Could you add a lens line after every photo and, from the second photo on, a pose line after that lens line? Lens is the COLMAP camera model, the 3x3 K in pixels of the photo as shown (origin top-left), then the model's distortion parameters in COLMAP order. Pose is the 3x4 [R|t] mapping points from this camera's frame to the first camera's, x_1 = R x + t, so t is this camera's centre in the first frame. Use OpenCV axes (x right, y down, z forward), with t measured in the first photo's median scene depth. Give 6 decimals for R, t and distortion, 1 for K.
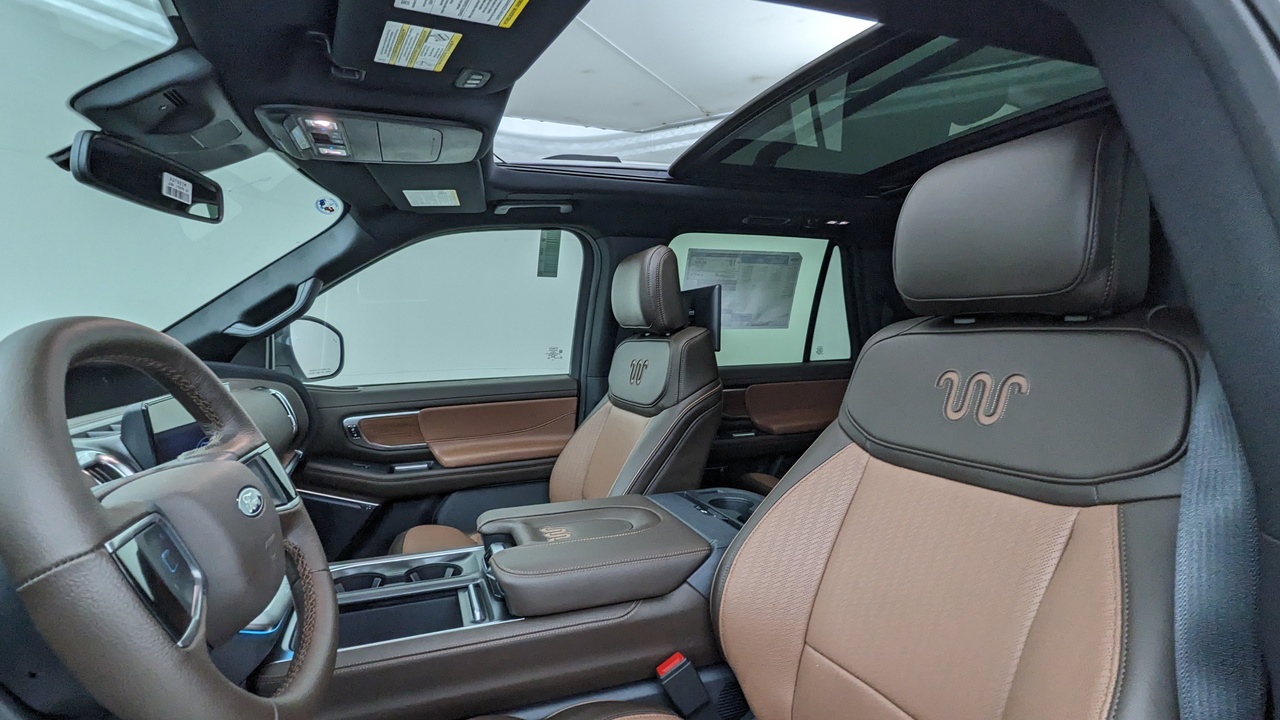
lens RADIAL K [[611.2, 0, 638.0], [0, 611.2, 363.0], [0, 0, 1]] dist [-0.003334, -0.001609]
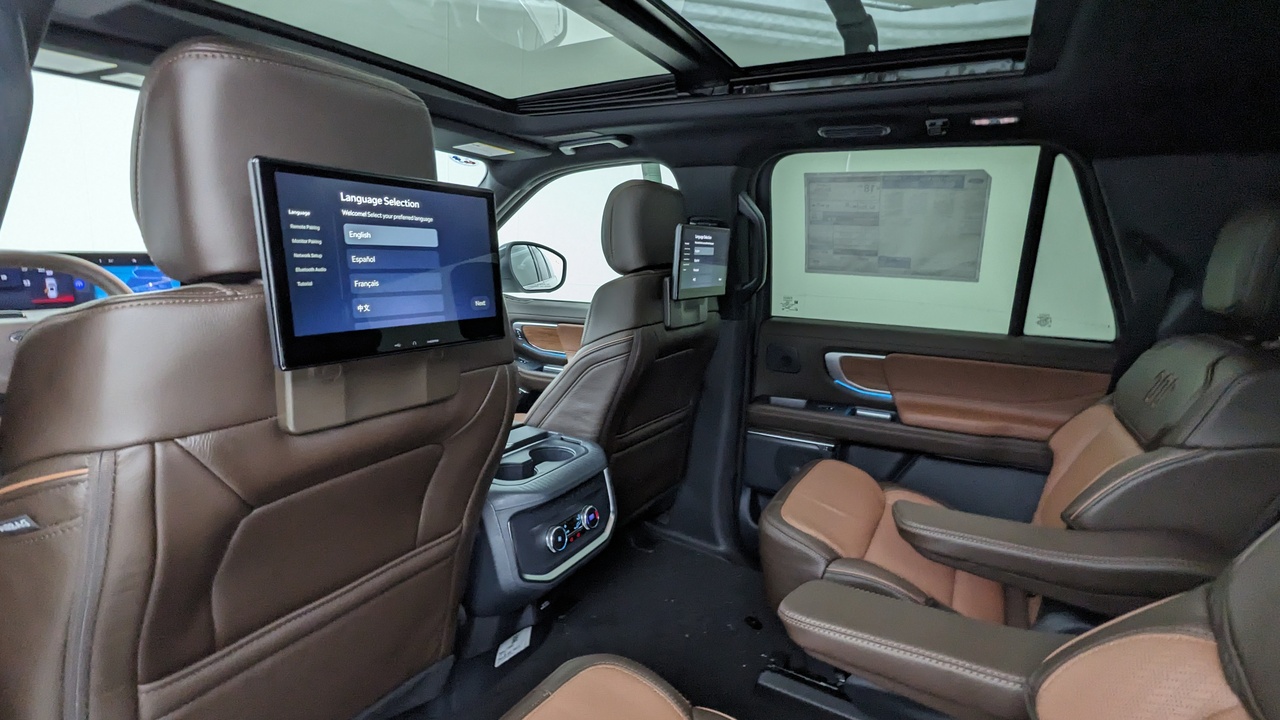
lens RADIAL K [[611.2, 0, 642.9], [0, 611.2, 360.0], [0, 0, 1]] dist [-0.003334, -0.001609]
pose [[0.650269, 0.176398, -0.738942, 1.179986], [-0.085569, 0.983487, 0.159474, -0.108569], [0.754870, -0.040471, 0.654625, 0.588072]]
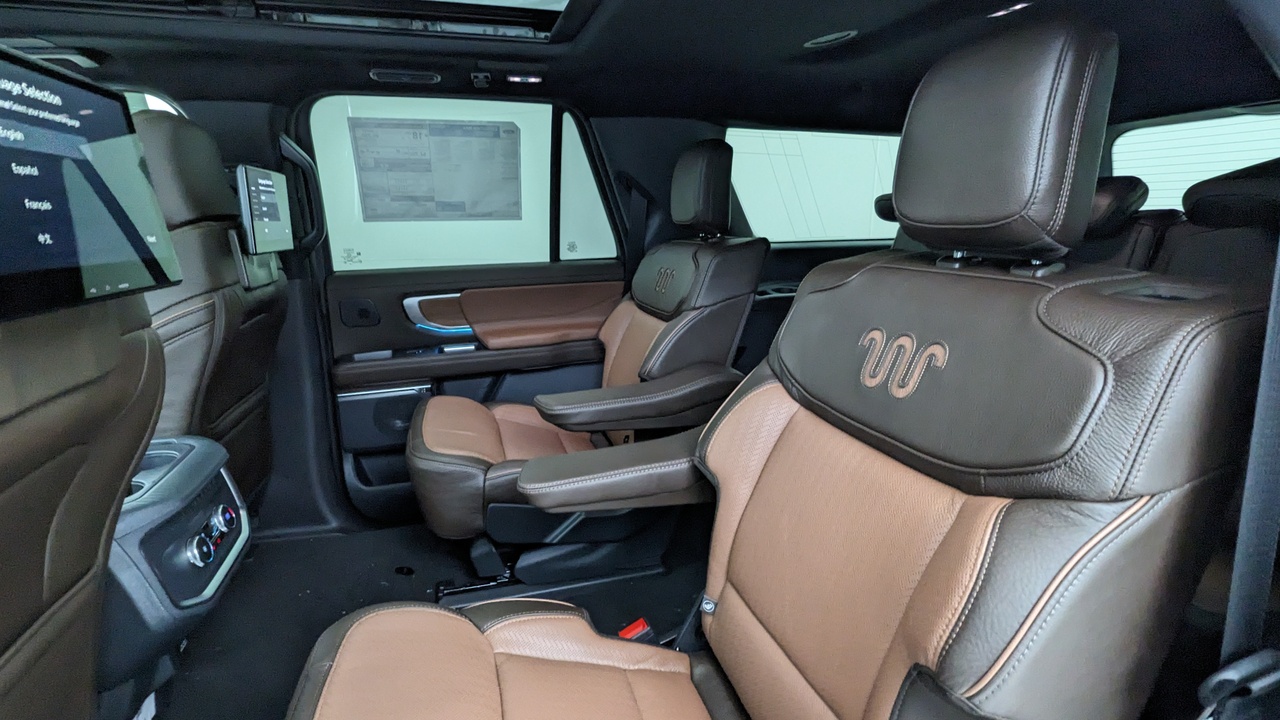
lens RADIAL K [[611.2, 0, 637.5], [0, 611.2, 361.4], [0, 0, 1]] dist [-0.003334, -0.001609]
pose [[0.998252, 0.014411, -0.057323, 1.014255], [-0.003838, 0.983578, 0.180442, -0.042216], [0.058982, -0.179906, 0.981914, 0.385392]]
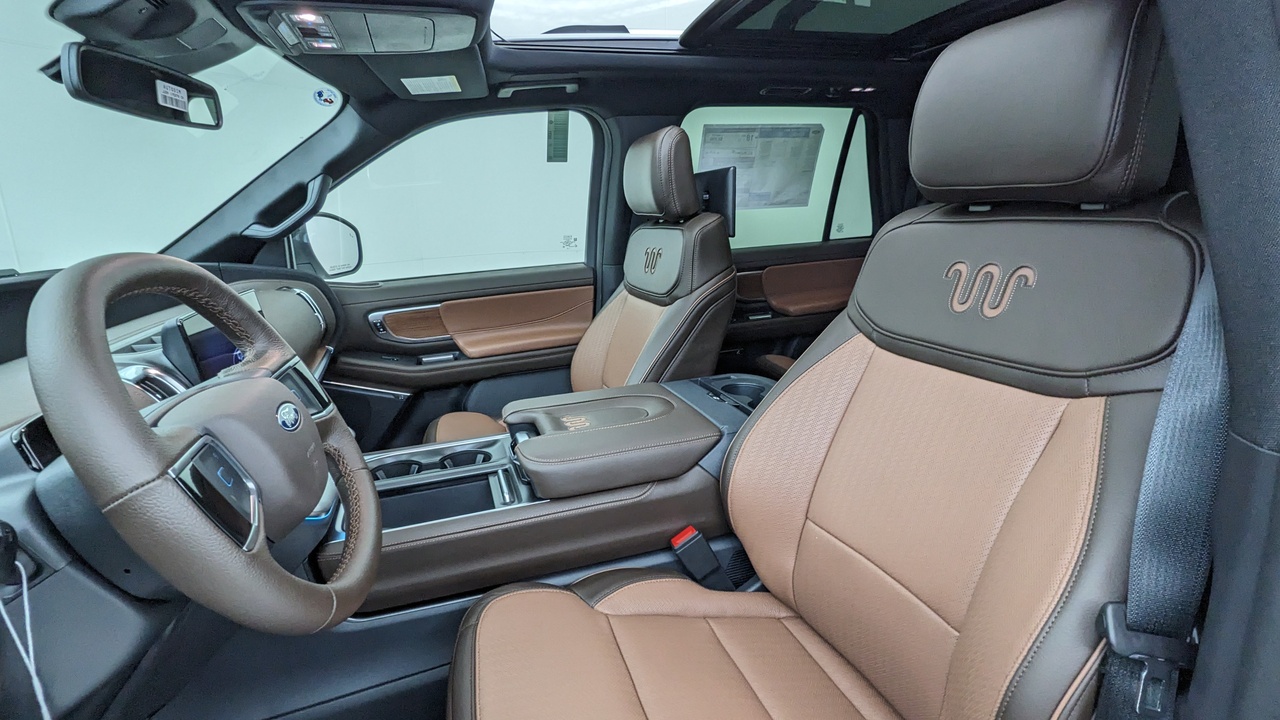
lens RADIAL K [[611.2, 0, 638.5], [0, 611.2, 361.3], [0, 0, 1]] dist [-0.003334, -0.001609]
pose [[0.998948, -0.024003, -0.039064, 0.019818], [0.031230, 0.980019, 0.196437, -0.032472], [0.033569, -0.197450, 0.979738, -0.018426]]
